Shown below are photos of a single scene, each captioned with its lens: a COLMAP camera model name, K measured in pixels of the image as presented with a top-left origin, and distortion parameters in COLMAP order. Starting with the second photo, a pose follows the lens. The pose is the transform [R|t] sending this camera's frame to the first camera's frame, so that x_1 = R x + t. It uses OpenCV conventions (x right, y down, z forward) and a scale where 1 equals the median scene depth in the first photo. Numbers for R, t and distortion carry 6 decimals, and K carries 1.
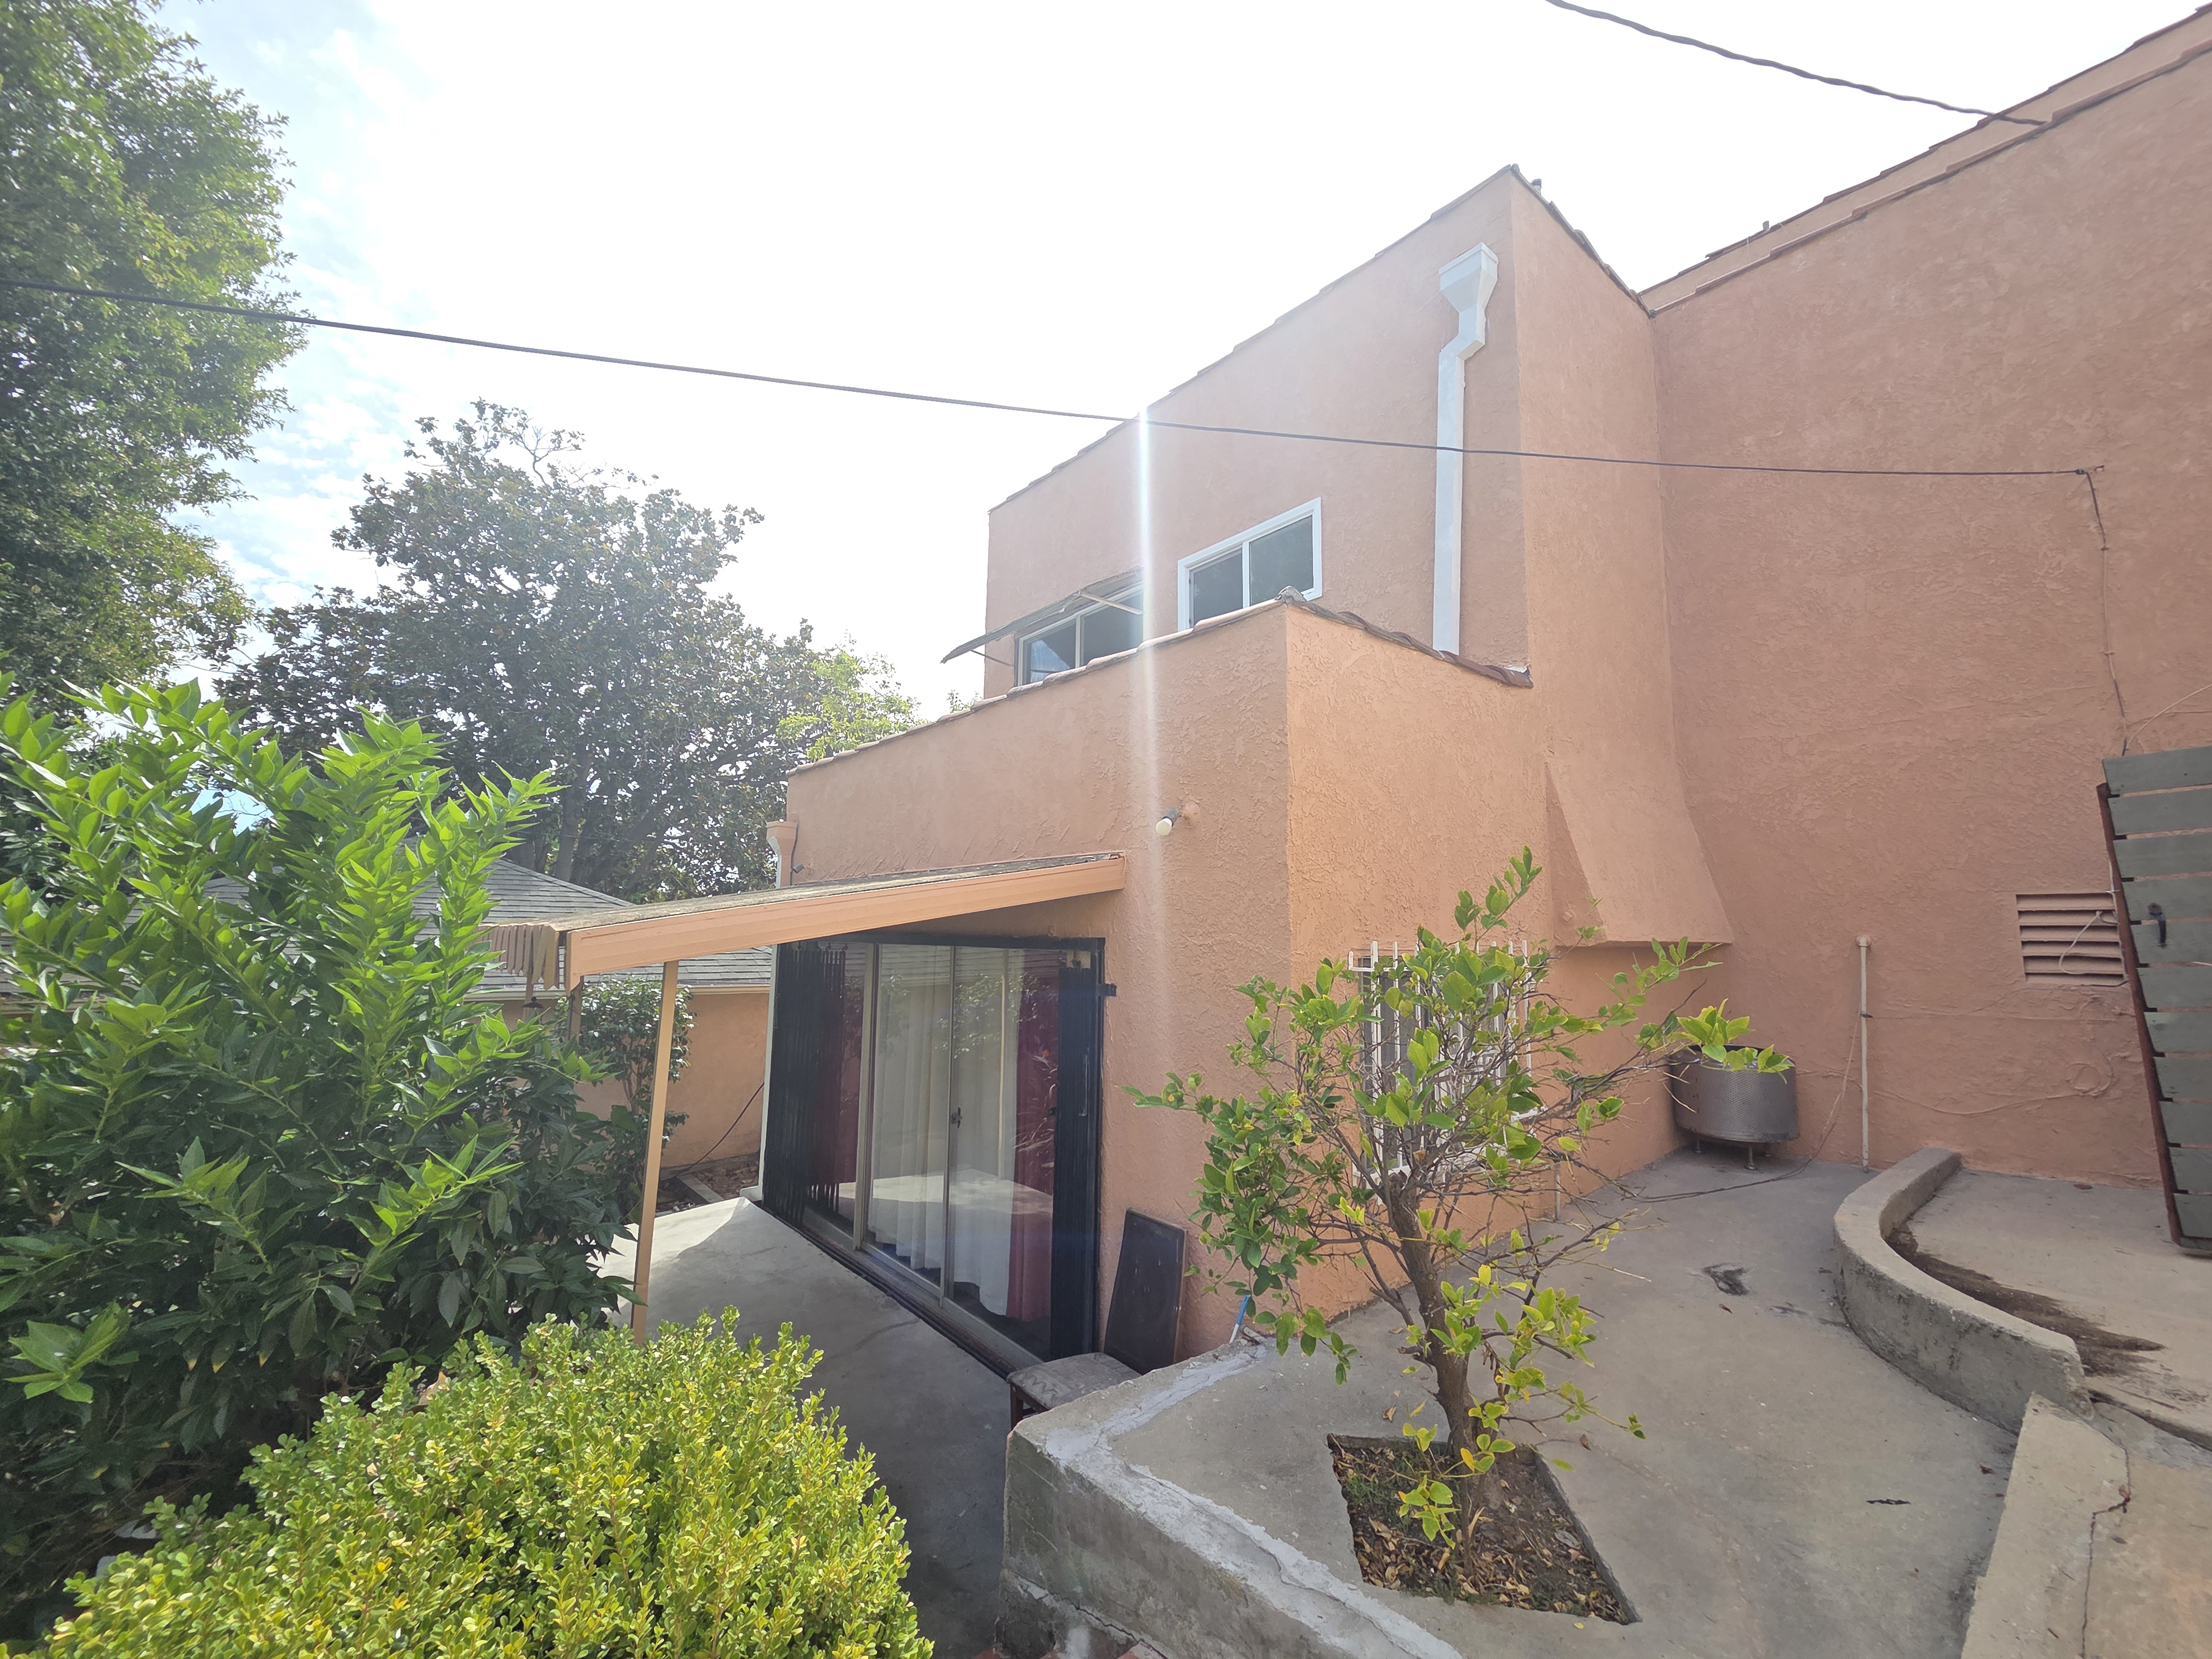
lens RADIAL K [[910.1, 0, 1110.3], [0, 910.1, 827.3], [0, 0, 1]] dist [0.002951, -0.001748]
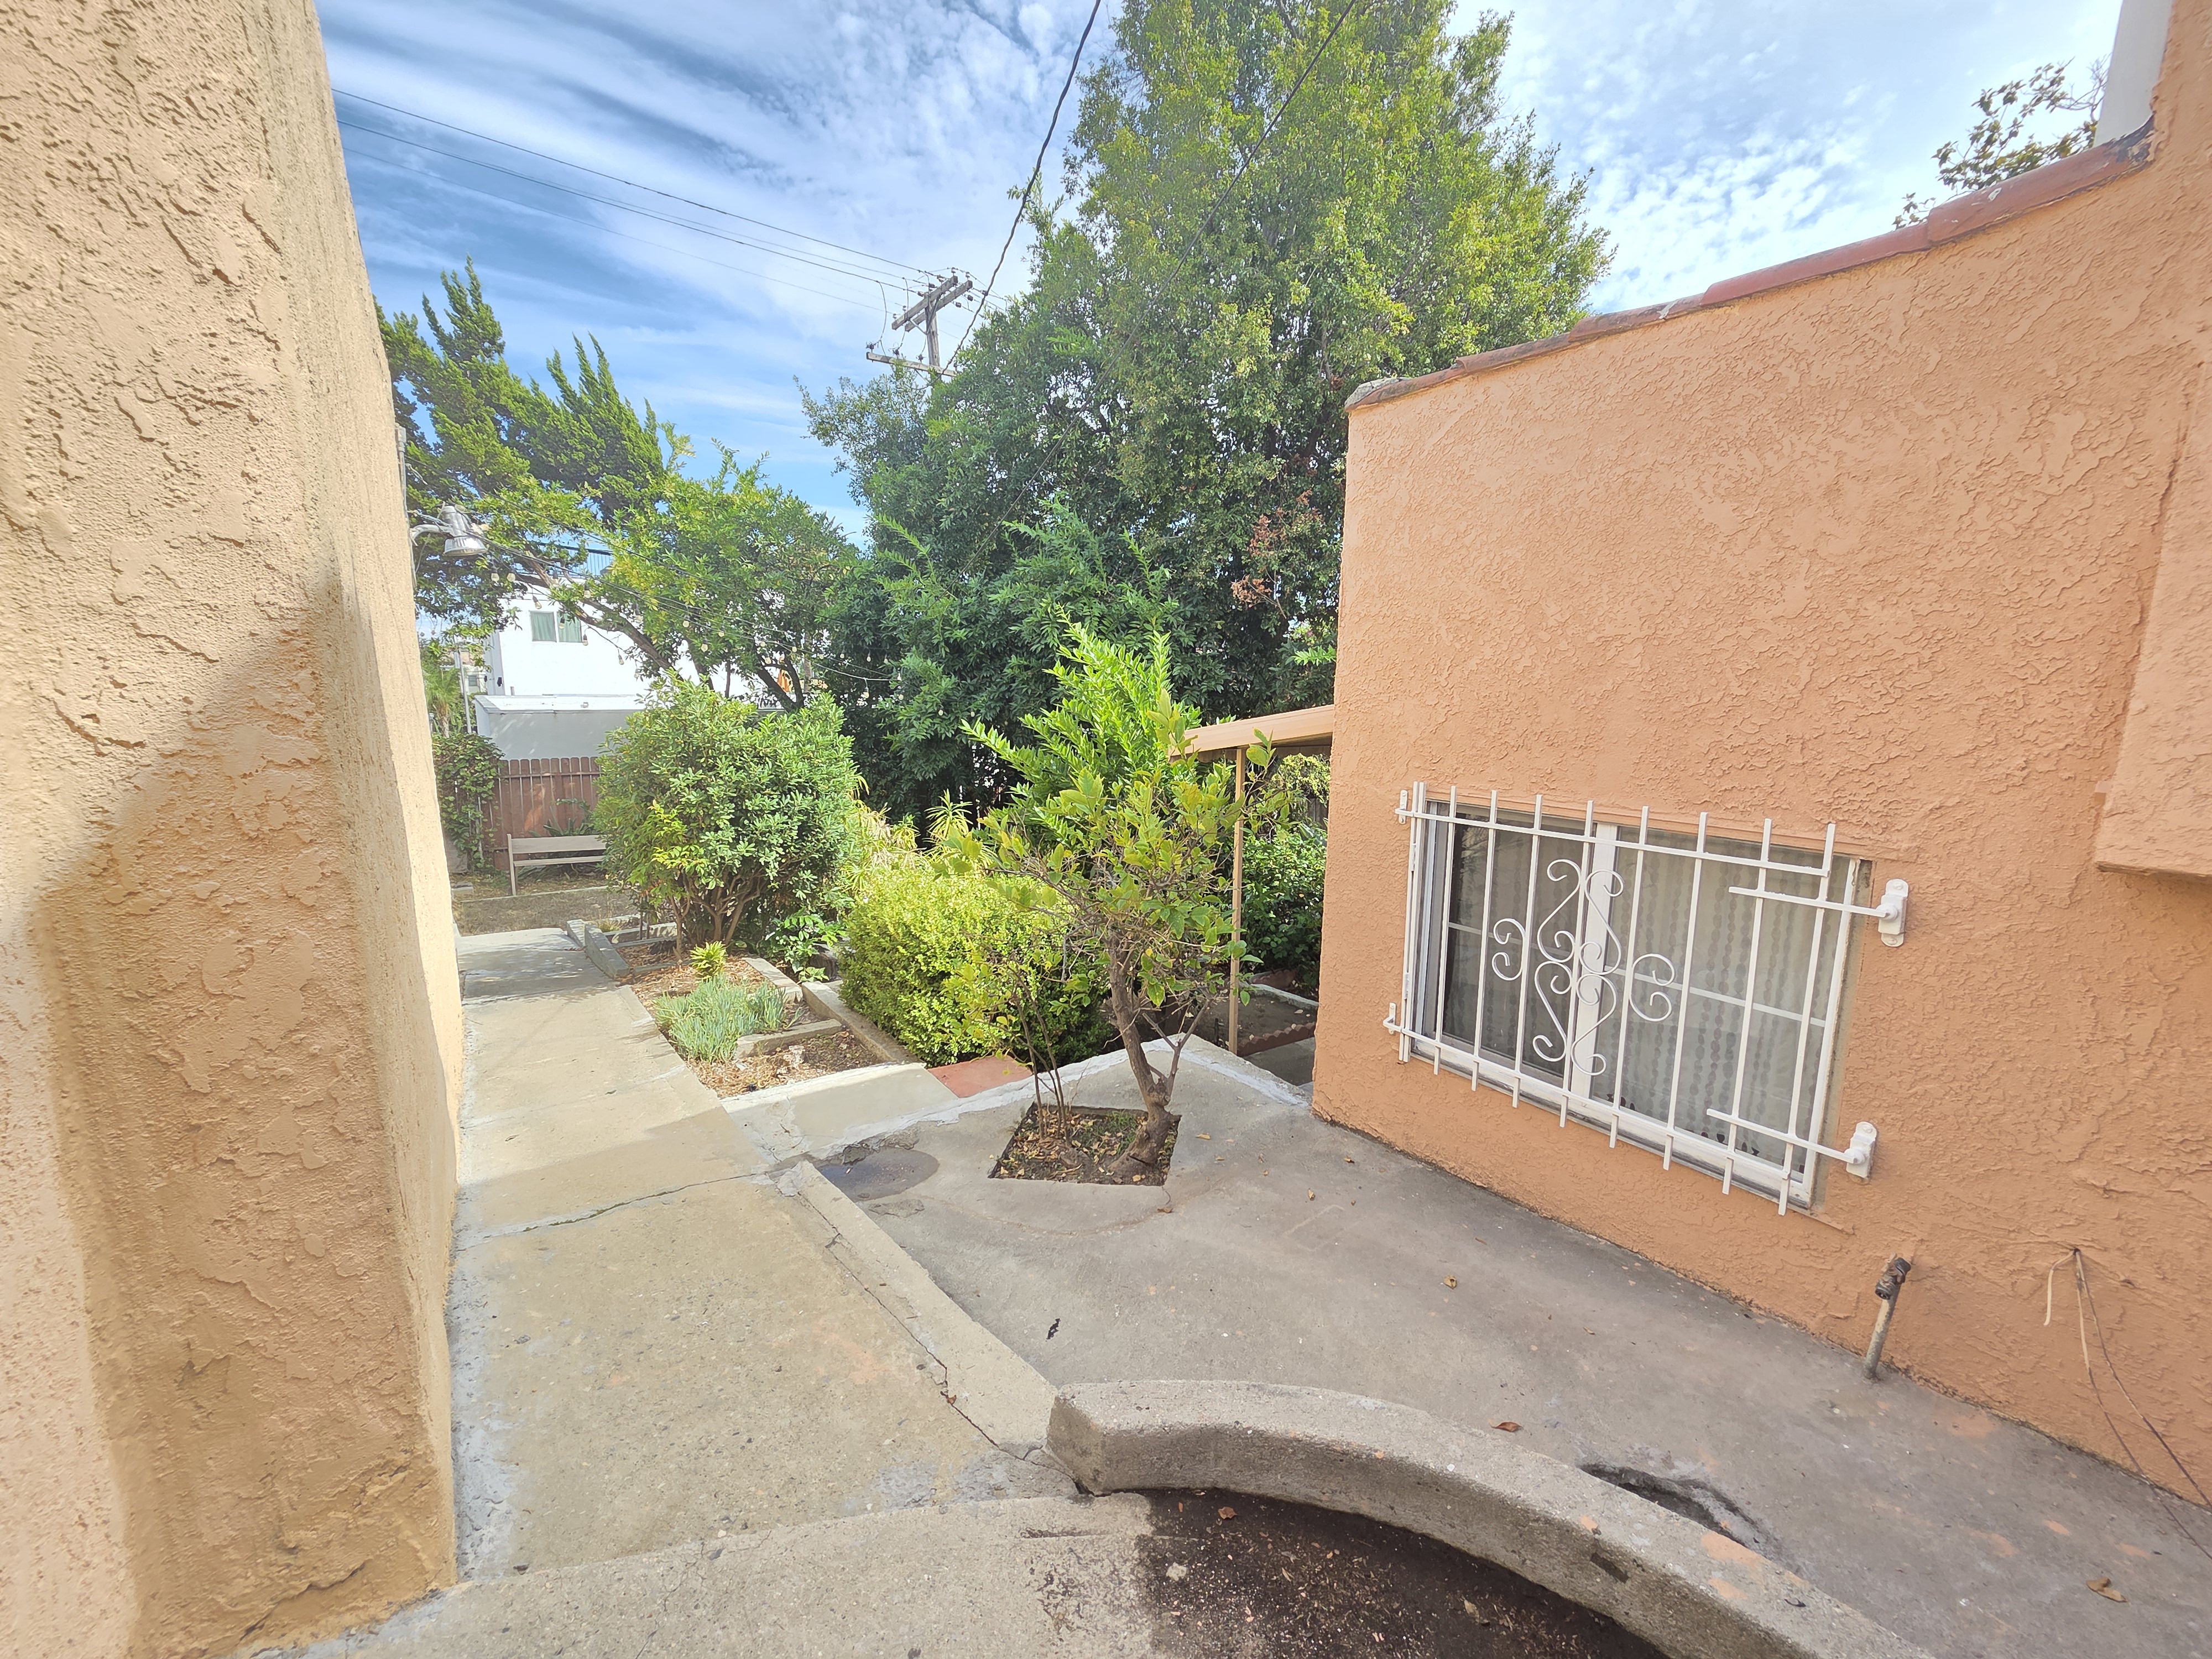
lens RADIAL K [[910.1, 0, 1108.2], [0, 910.1, 834.5], [0, 0, 1]] dist [0.002951, -0.001748]
pose [[-0.067423, 0.148901, -0.986551, 1.045252], [0.102744, 0.984580, 0.141582, 0.019447], [0.992420, -0.091817, -0.081682, 0.693669]]
